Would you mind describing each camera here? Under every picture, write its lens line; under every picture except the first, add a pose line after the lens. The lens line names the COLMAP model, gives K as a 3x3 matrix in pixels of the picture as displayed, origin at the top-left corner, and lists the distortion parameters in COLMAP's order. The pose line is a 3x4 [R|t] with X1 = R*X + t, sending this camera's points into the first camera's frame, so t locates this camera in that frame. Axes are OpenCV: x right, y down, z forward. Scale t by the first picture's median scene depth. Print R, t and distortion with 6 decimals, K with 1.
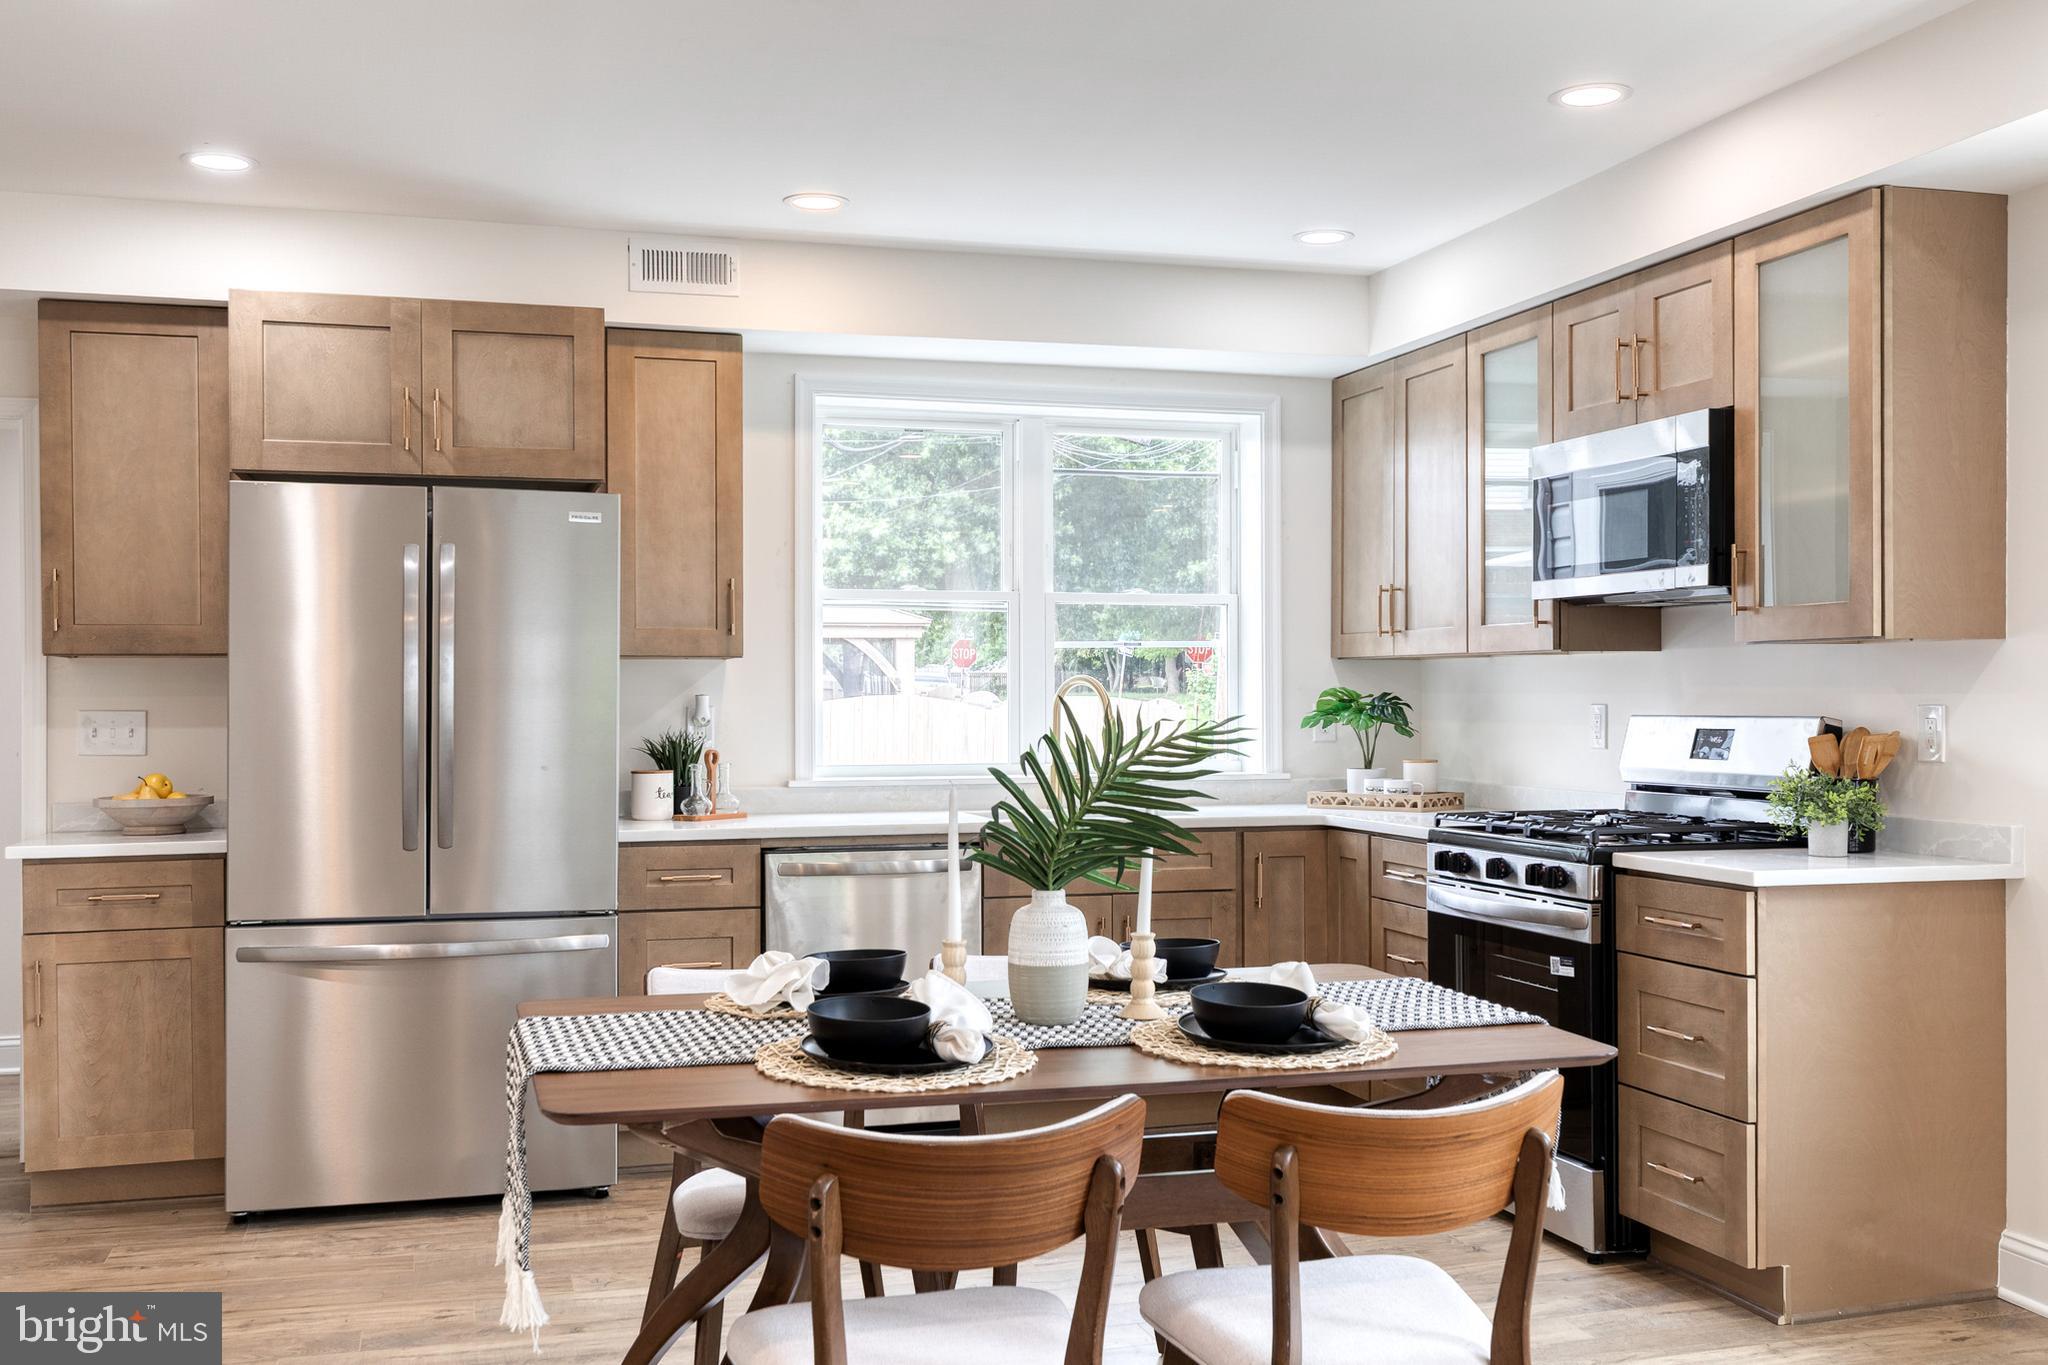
lens RADIAL K [[1992.5, 0, 1056.4], [0, 1992.5, 707.6], [0, 0, 1]] dist [-0.002259, 0.022095]
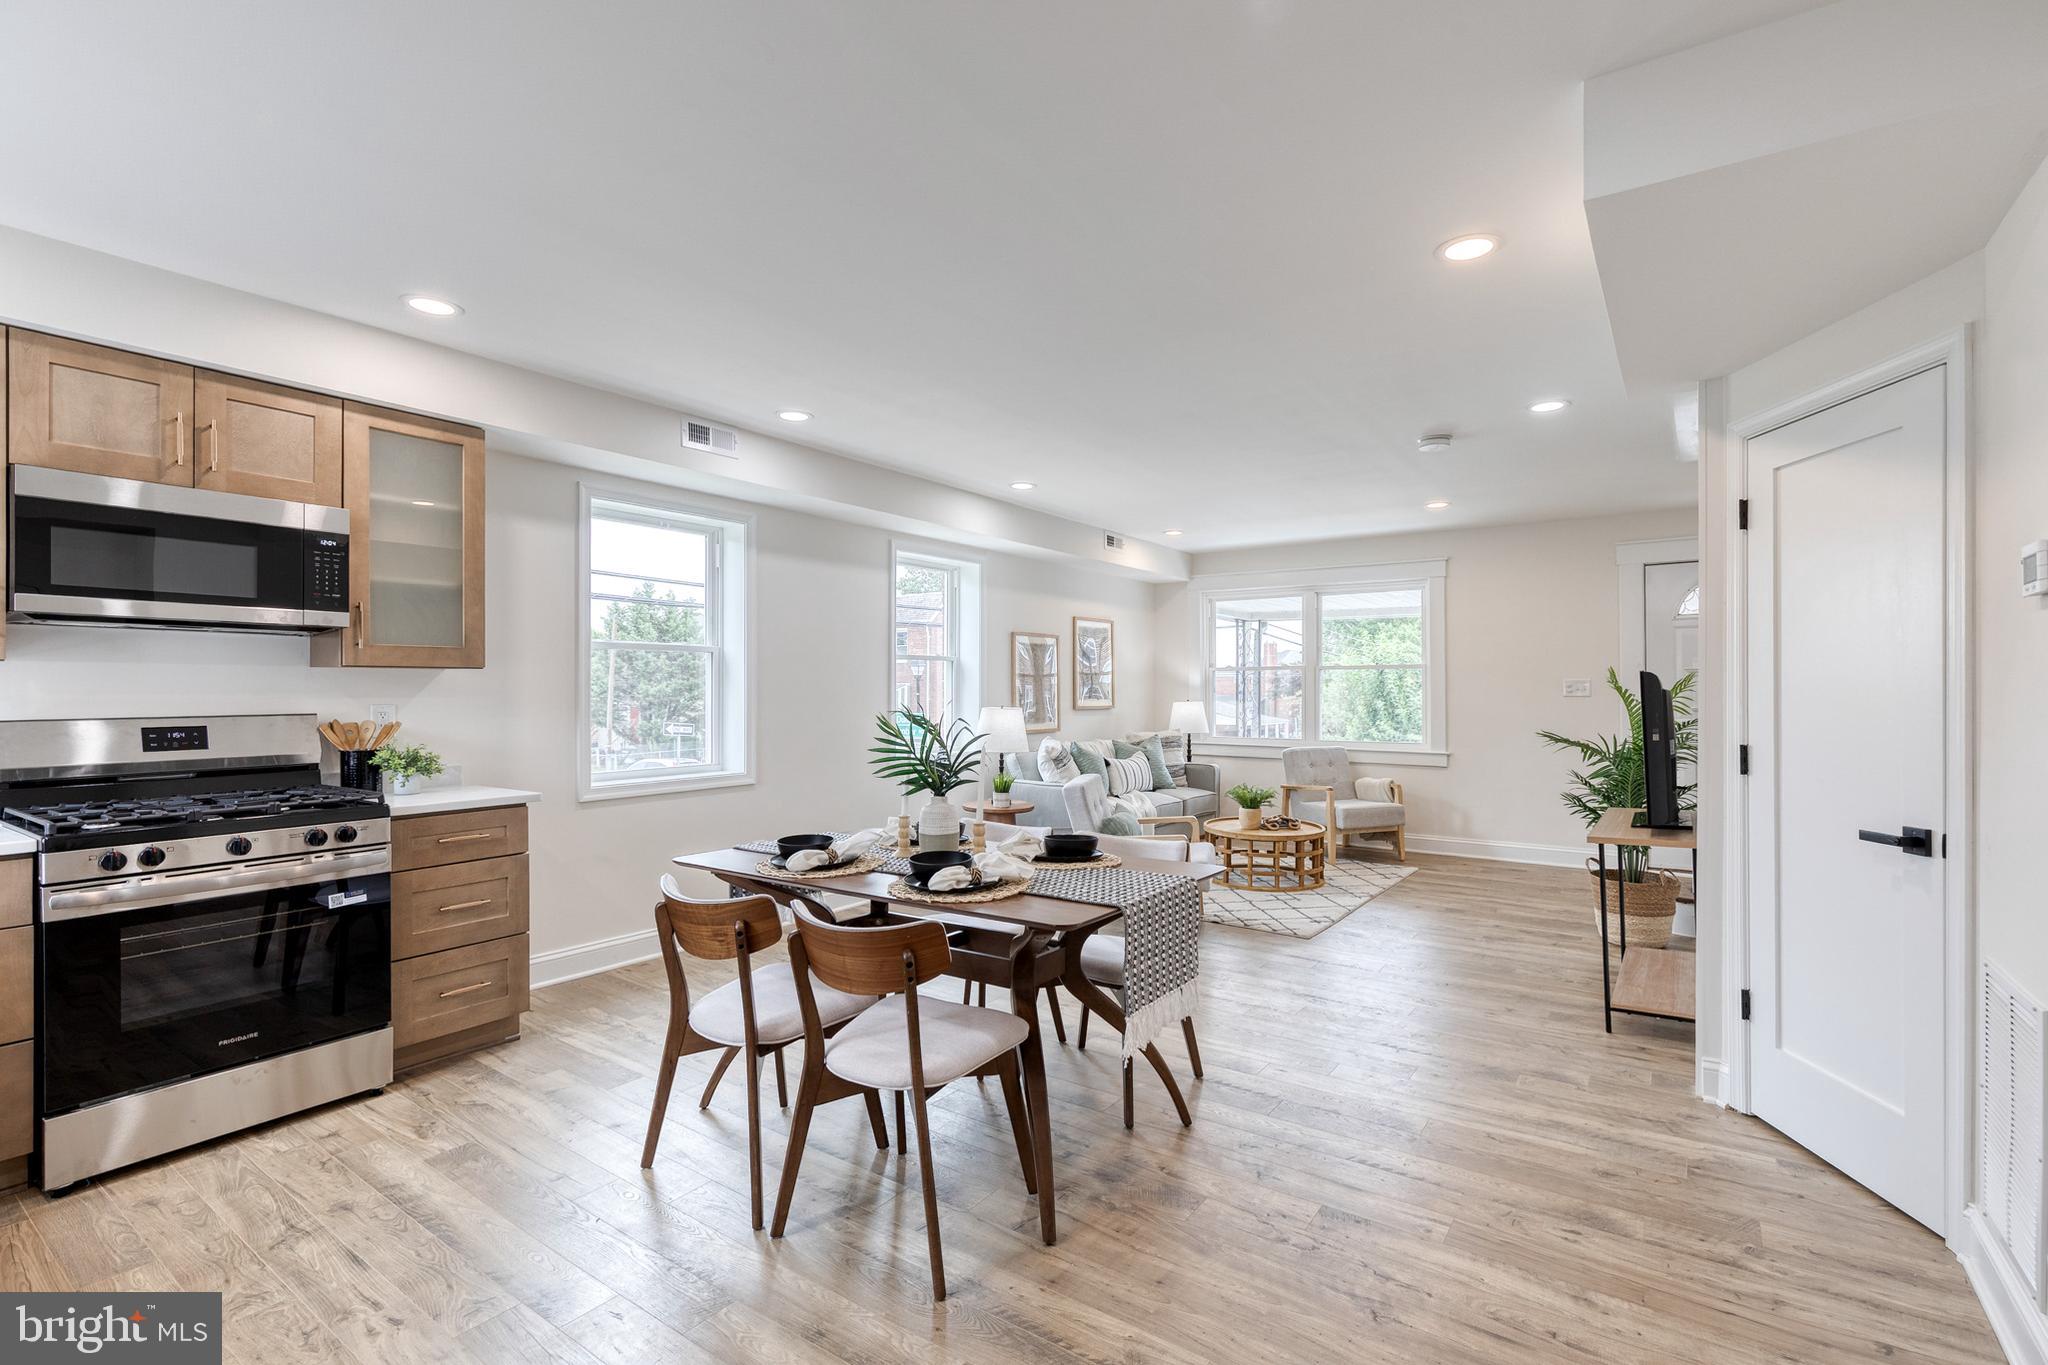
lens RADIAL K [[933.5, 0, 1046.9], [0, 933.5, 688.7], [0, 0, 1]] dist [0.007374, -0.000064]
pose [[-0.623574, 0.002713, 0.781760, -0.489011], [0.007459, 0.999969, 0.002479, -0.011265], [-0.781729, 0.007377, -0.623575, 0.906344]]
